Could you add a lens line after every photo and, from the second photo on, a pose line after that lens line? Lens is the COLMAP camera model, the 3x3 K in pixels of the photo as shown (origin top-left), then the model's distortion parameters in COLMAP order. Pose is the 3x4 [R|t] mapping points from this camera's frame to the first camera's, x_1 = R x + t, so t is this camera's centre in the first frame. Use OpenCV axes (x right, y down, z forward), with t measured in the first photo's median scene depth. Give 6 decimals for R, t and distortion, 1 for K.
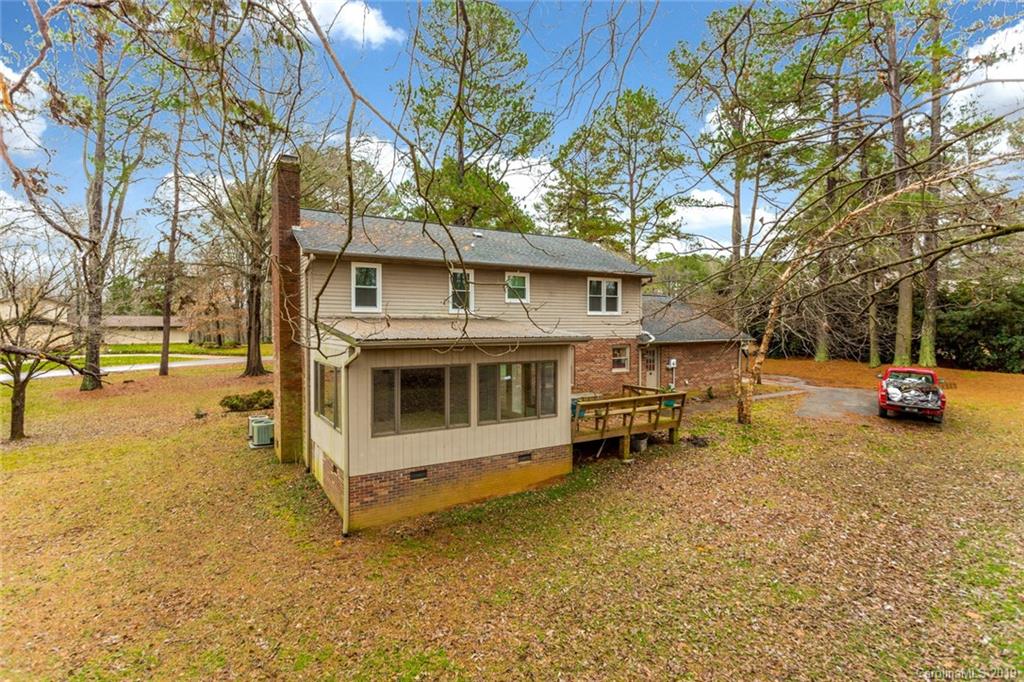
lens RADIAL K [[486.0, 0, 512.0], [0, 486.0, 341.0], [0, 0, 1]] dist [0.002894, 0.001959]
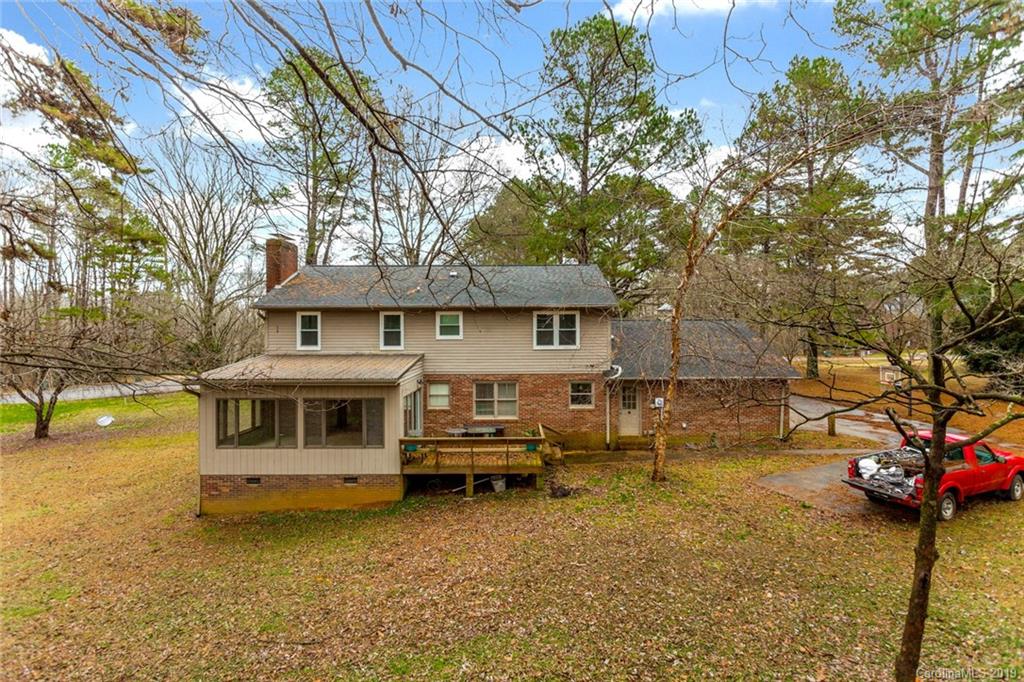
lens RADIAL K [[498.6, 0, 512.0], [0, 498.6, 341.0], [0, 0, 1]] dist [0.001925, 0.000595]
pose [[0.869709, 0.002410, -0.493558, 0.819838], [-0.014190, 0.999697, -0.020123, -0.065249], [0.493360, 0.024505, 0.869480, 0.122472]]
